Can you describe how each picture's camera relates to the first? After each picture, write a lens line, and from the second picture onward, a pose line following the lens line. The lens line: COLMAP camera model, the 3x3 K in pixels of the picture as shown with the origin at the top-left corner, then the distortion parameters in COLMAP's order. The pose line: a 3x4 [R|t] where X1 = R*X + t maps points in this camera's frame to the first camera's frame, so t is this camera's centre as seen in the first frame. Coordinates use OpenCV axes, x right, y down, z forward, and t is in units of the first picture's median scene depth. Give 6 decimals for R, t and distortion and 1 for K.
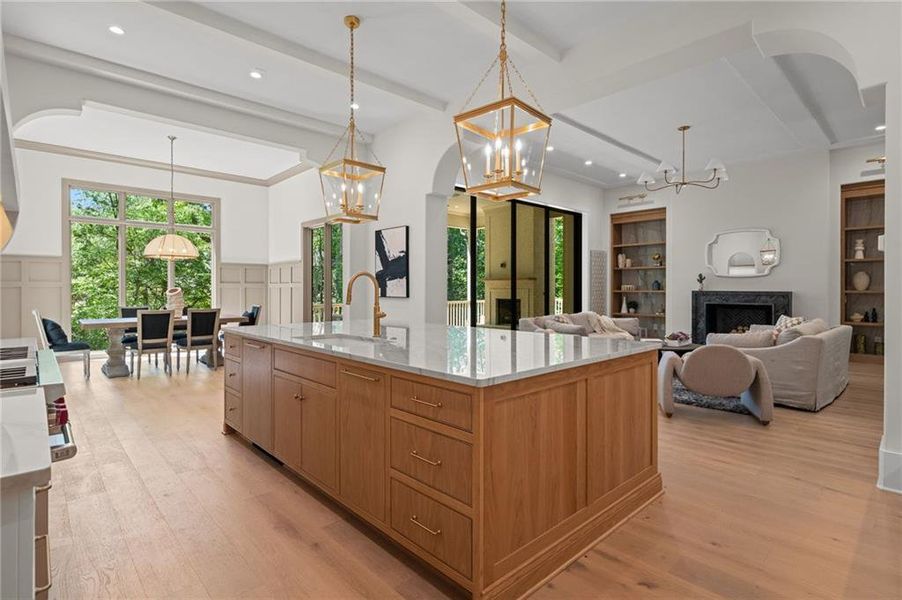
lens RADIAL K [[442.3, 0, 453.5], [0, 442.3, 288.2], [0, 0, 1]] dist [0.000774, -0.000627]
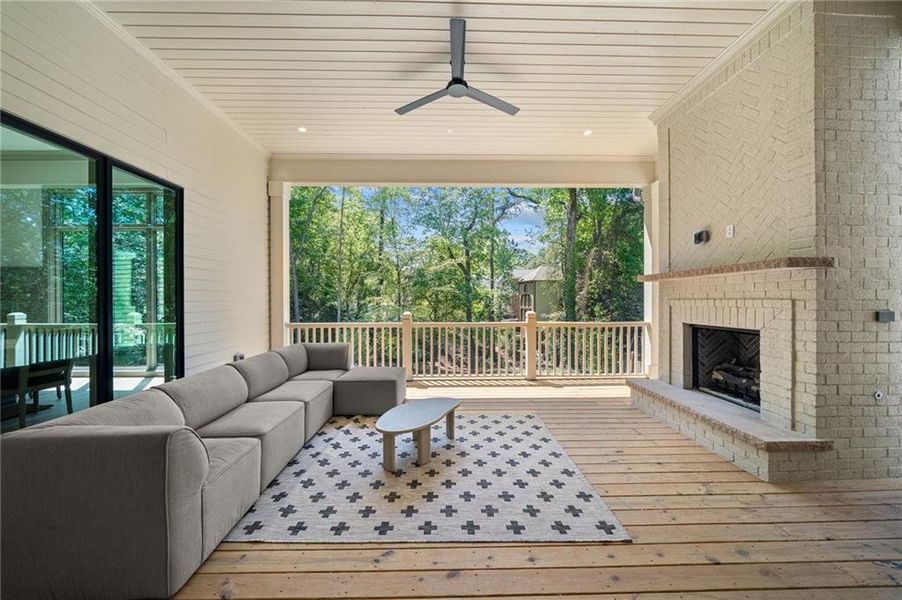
lens RADIAL K [[317.7, 0, 450.1], [0, 317.7, 300.2], [0, 0, 1]] dist [-0.005267, -0.000106]
pose [[0.740992, 0.000219, -0.671514, 0.177528], [0.000615, 0.999999, 0.001005, 0.002604], [0.671514, -0.001158, 0.740991, 0.862775]]
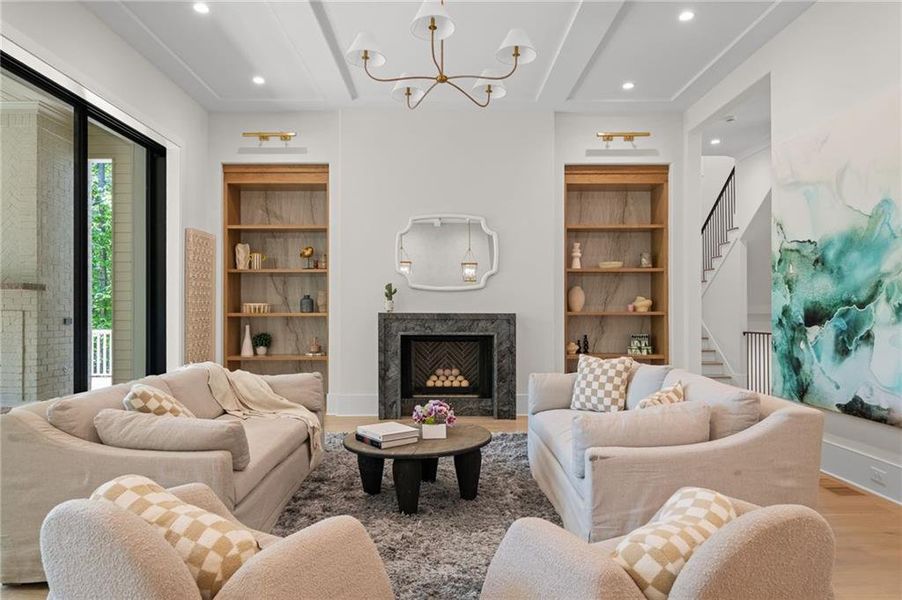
lens RADIAL K [[553.1, 0, 443.6], [0, 553.1, 308.9], [0, 0, 1]] dist [-0.004445, 0.002088]
pose [[0.680328, 0.003217, 0.732901, 0.068696], [0.000835, 0.999986, -0.005164, 0.004083], [-0.732907, 0.004125, 0.680316, 0.420132]]
